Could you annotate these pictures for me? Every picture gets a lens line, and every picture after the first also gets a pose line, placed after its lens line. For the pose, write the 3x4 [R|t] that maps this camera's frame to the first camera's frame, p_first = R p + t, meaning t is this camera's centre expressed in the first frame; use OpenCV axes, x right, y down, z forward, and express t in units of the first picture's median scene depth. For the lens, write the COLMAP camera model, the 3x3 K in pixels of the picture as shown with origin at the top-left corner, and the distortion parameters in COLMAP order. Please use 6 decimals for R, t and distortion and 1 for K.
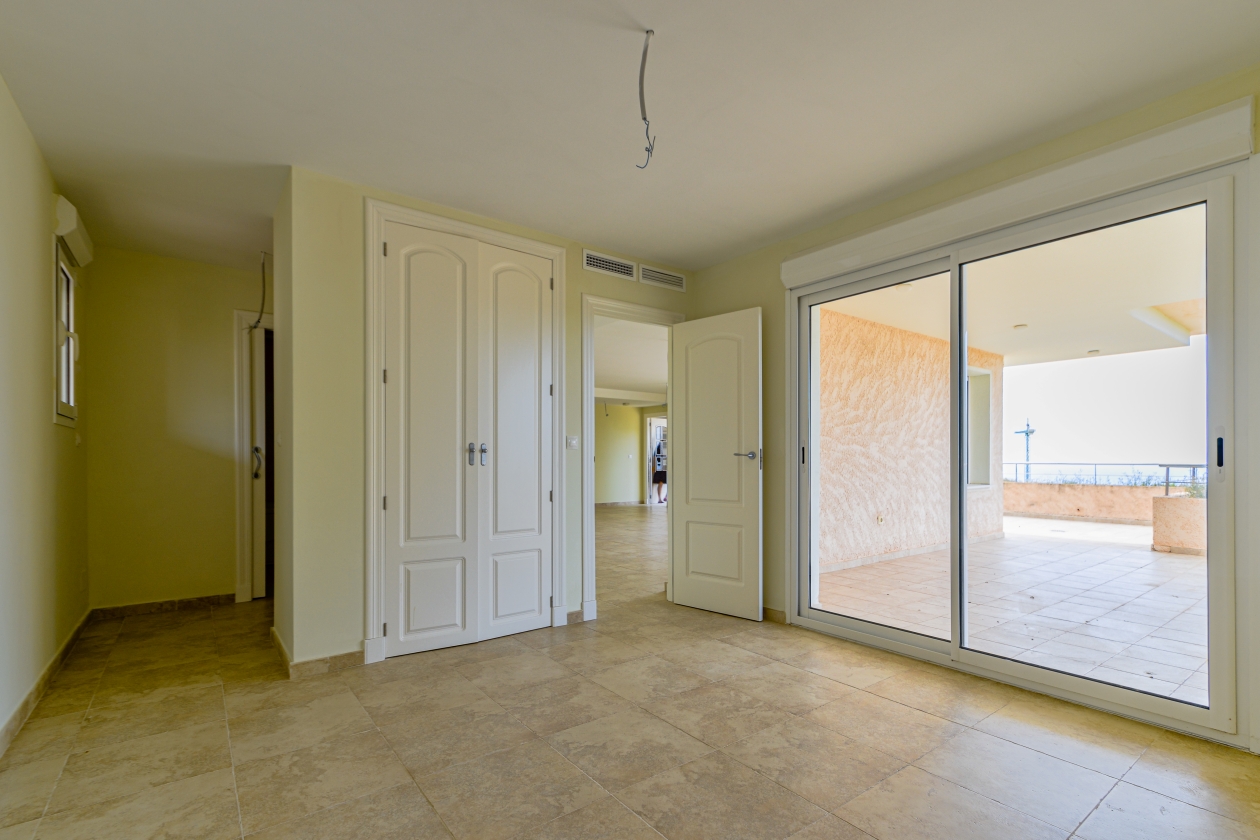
lens RADIAL K [[575.1, 0, 608.8], [0, 575.1, 464.5], [0, 0, 1]] dist [-0.011846, -0.001319]
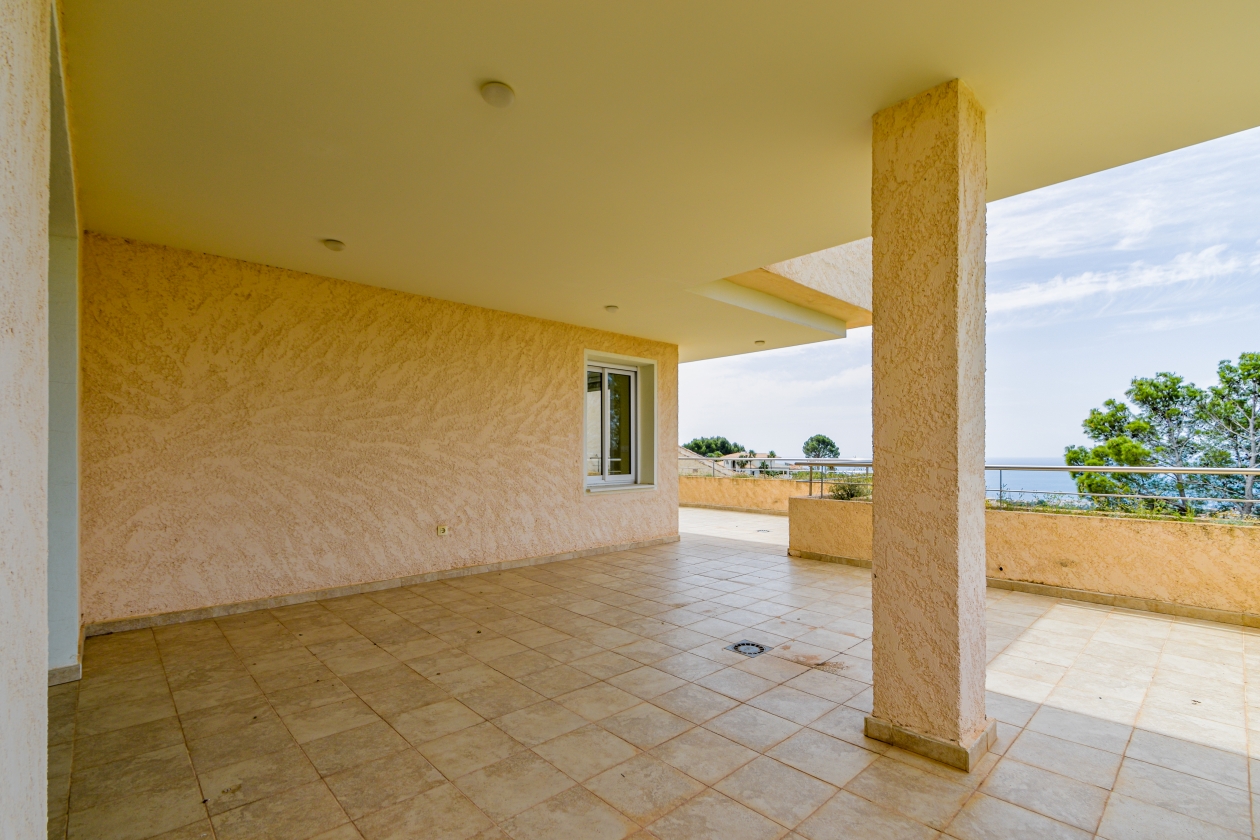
lens RADIAL K [[575.1, 0, 664.4], [0, 575.1, 452.5], [0, 0, 1]] dist [-0.011846, -0.001319]
pose [[0.985984, 0.002207, 0.166826, 0.662849], [-0.001555, 0.999991, -0.004037, -0.016042], [-0.166833, 0.003721, 0.985978, 0.108375]]
